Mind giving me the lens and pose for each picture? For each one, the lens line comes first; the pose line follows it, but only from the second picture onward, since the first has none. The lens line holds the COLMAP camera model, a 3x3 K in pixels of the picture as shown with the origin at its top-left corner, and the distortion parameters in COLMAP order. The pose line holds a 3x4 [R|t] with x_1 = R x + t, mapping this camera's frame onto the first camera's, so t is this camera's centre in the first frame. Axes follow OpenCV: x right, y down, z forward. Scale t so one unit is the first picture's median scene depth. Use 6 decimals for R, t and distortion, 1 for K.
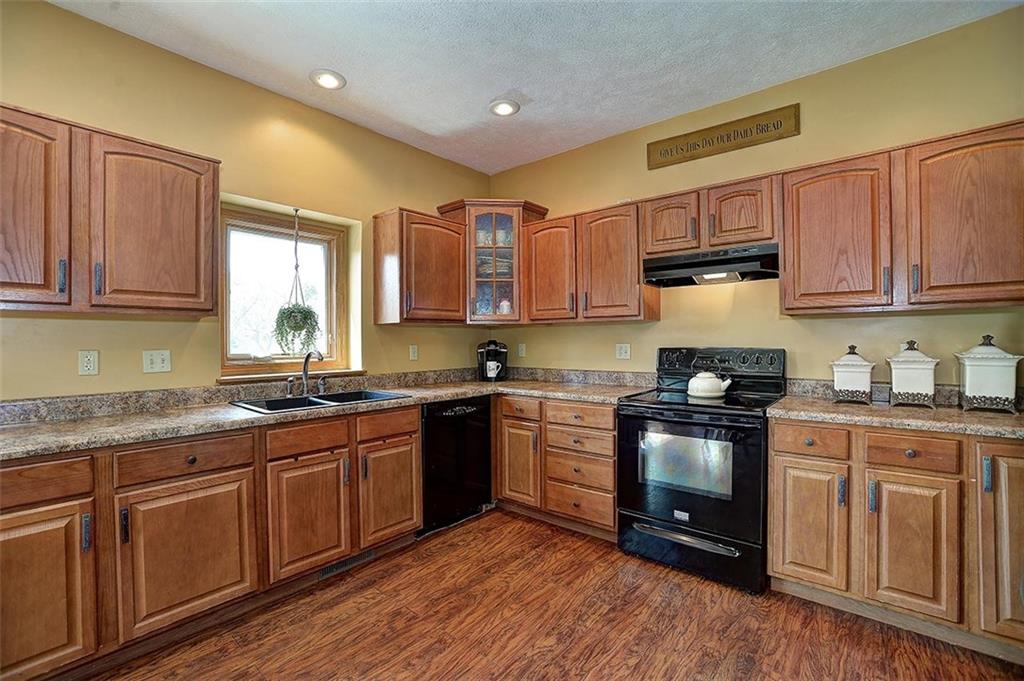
lens RADIAL K [[445.7, 0, 512.0], [0, 445.7, 340.5], [0, 0, 1]] dist [-0.078956, 0.030865]
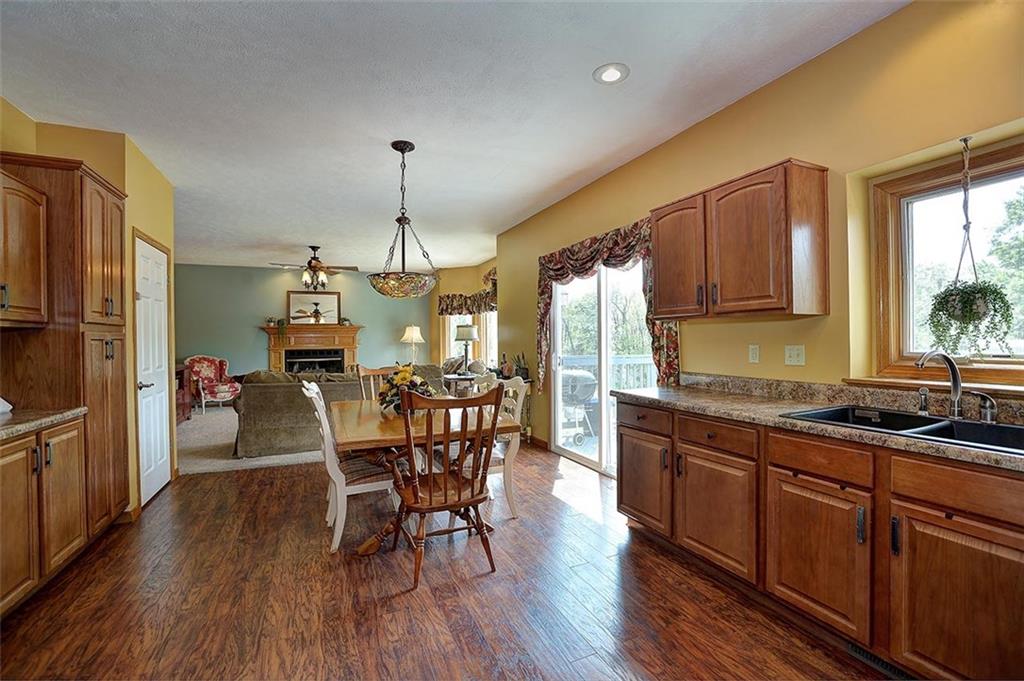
lens RADIAL K [[445.7, 0, 512.0], [0, 445.7, 340.5], [0, 0, 1]] dist [-0.078956, 0.030865]
pose [[-0.439102, 0.014832, -0.898315, 0.439713], [0.015954, 0.999835, 0.008710, -0.010630], [0.898295, -0.010507, -0.439267, 0.731357]]
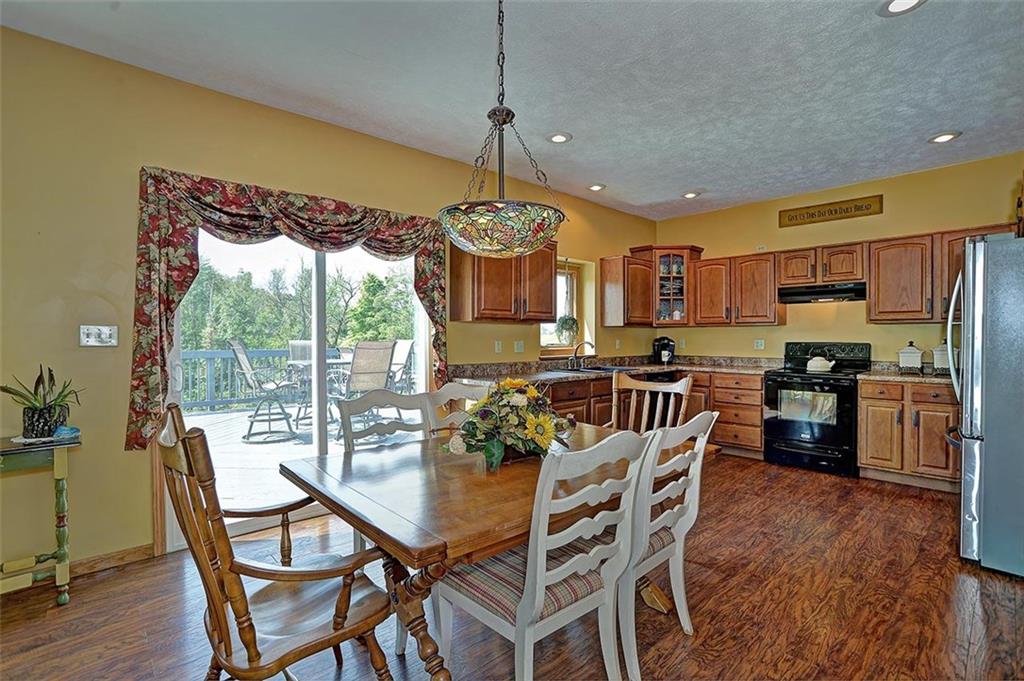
lens RADIAL K [[476.1, 0, 512.0], [0, 476.1, 340.5], [0, 0, 1]] dist [-0.076458, 0.036335]
pose [[0.991378, 0.007042, -0.130846, -0.514415], [-0.005928, 0.999943, 0.008898, 0.001400], [0.130901, -0.008046, 0.991363, -0.953776]]
